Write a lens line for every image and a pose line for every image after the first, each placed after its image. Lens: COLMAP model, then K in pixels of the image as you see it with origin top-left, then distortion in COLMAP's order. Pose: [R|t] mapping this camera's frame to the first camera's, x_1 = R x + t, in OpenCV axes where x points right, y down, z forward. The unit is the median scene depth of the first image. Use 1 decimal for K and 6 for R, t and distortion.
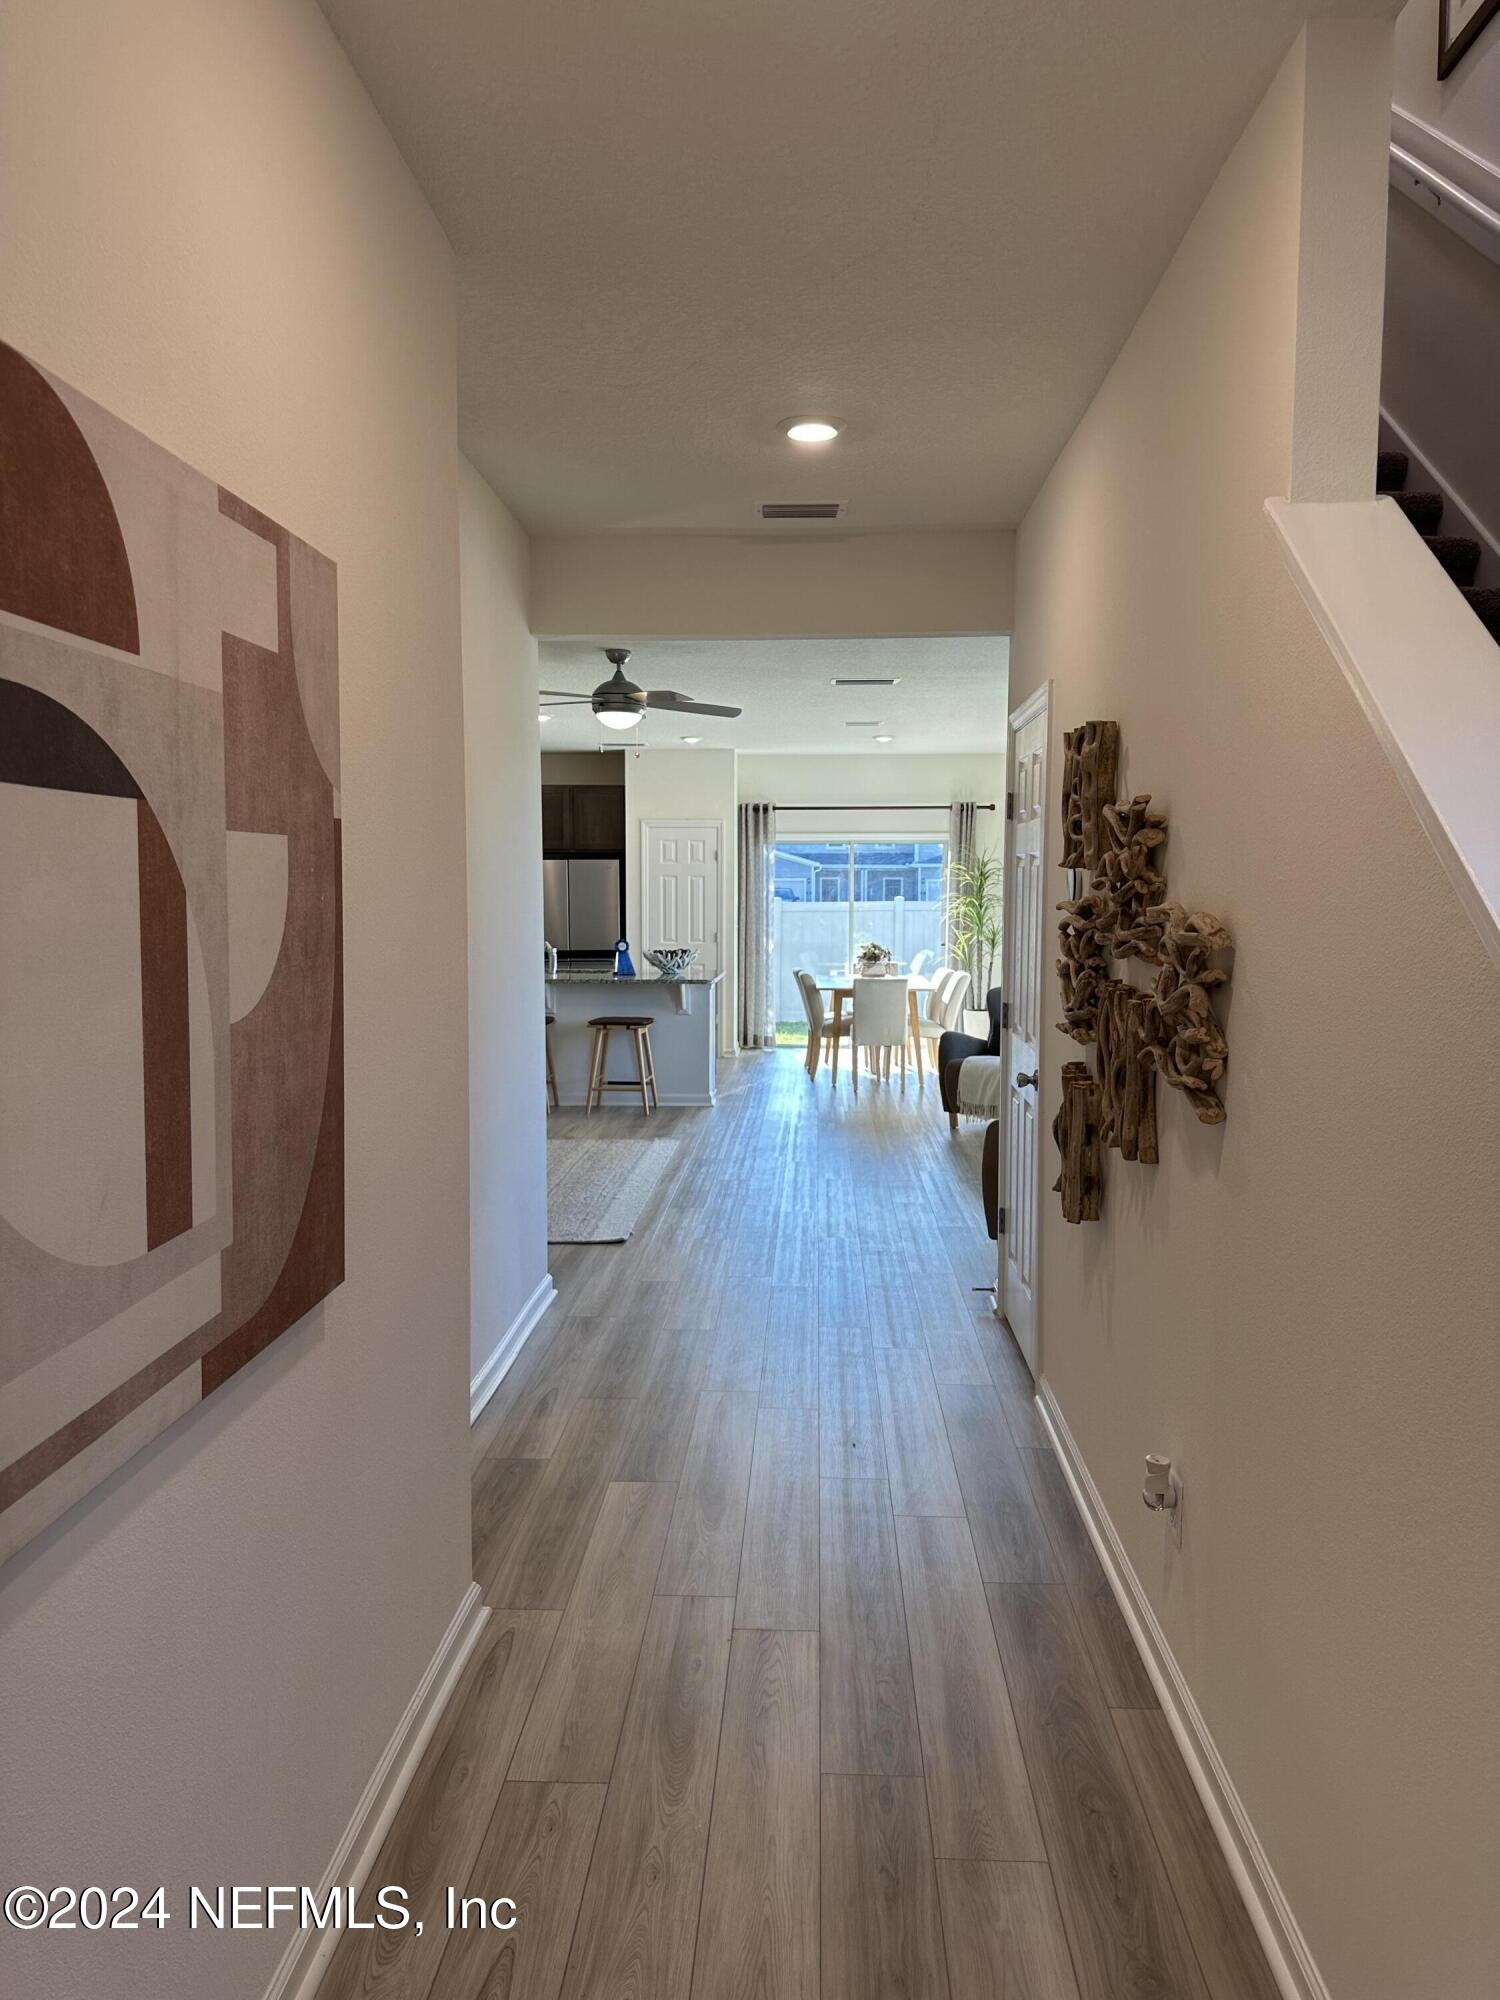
lens RADIAL K [[1401.9, 0, 750.9], [0, 1401.9, 996.4], [0, 0, 1]] dist [0.032359, -0.001713]
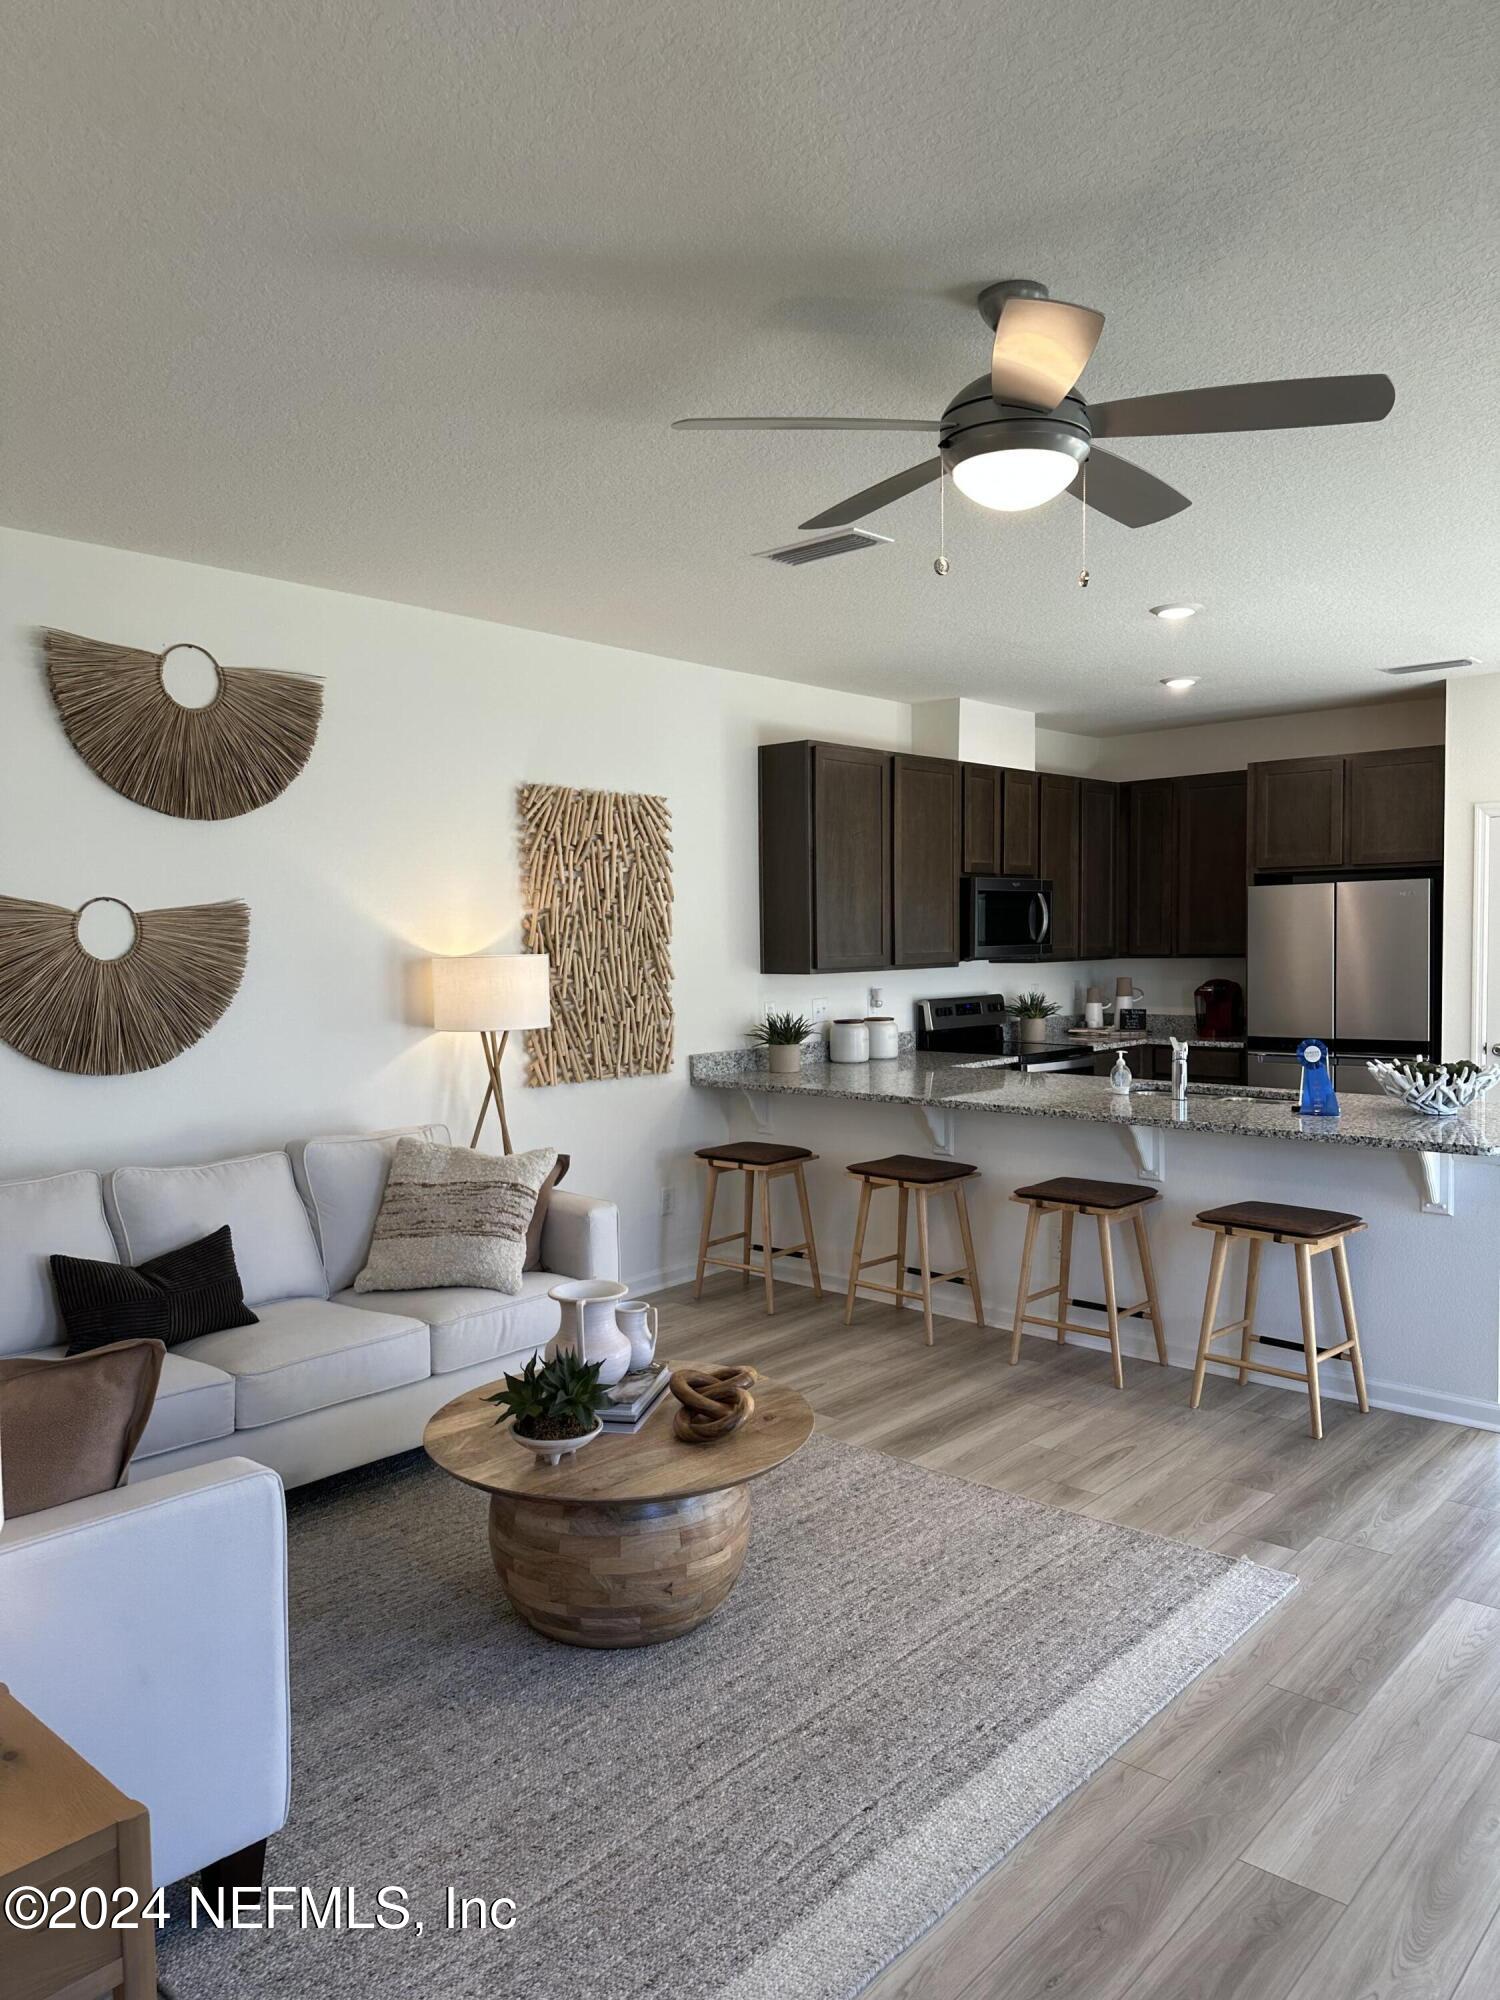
lens RADIAL K [[1401.9, 0, 752.0], [0, 1401.9, 1008.4], [0, 0, 1]] dist [0.032359, -0.001713]
pose [[0.781424, 0.029185, -0.623318, 0.061355], [-0.039594, 0.999212, -0.002851, -0.043363], [0.622743, 0.026908, 0.781963, 0.504381]]
